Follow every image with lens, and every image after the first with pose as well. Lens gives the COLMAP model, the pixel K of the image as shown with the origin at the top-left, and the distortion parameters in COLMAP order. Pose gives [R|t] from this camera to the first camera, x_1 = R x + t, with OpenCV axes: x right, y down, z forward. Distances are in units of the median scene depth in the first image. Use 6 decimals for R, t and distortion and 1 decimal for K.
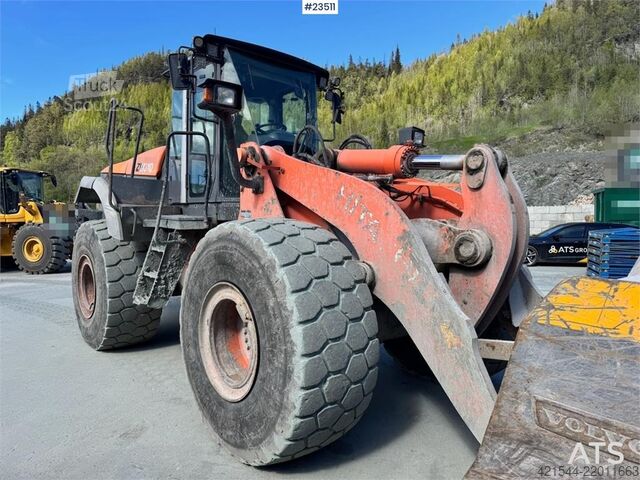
lens RADIAL K [[456.4, 0, 320.0], [0, 456.4, 240.0], [0, 0, 1]] dist [0.053555, -0.066795]
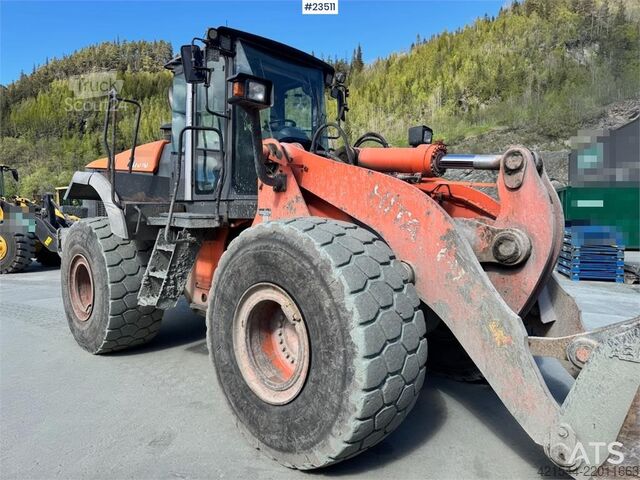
lens RADIAL K [[456.4, 0, 320.0], [0, 456.4, 240.0], [0, 0, 1]] dist [0.053555, -0.066795]
pose [[0.996465, -0.002065, 0.083982, -0.130341], [0.001430, 0.999970, 0.007625, -0.004740], [-0.083995, -0.007478, 0.996438, 0.015304]]
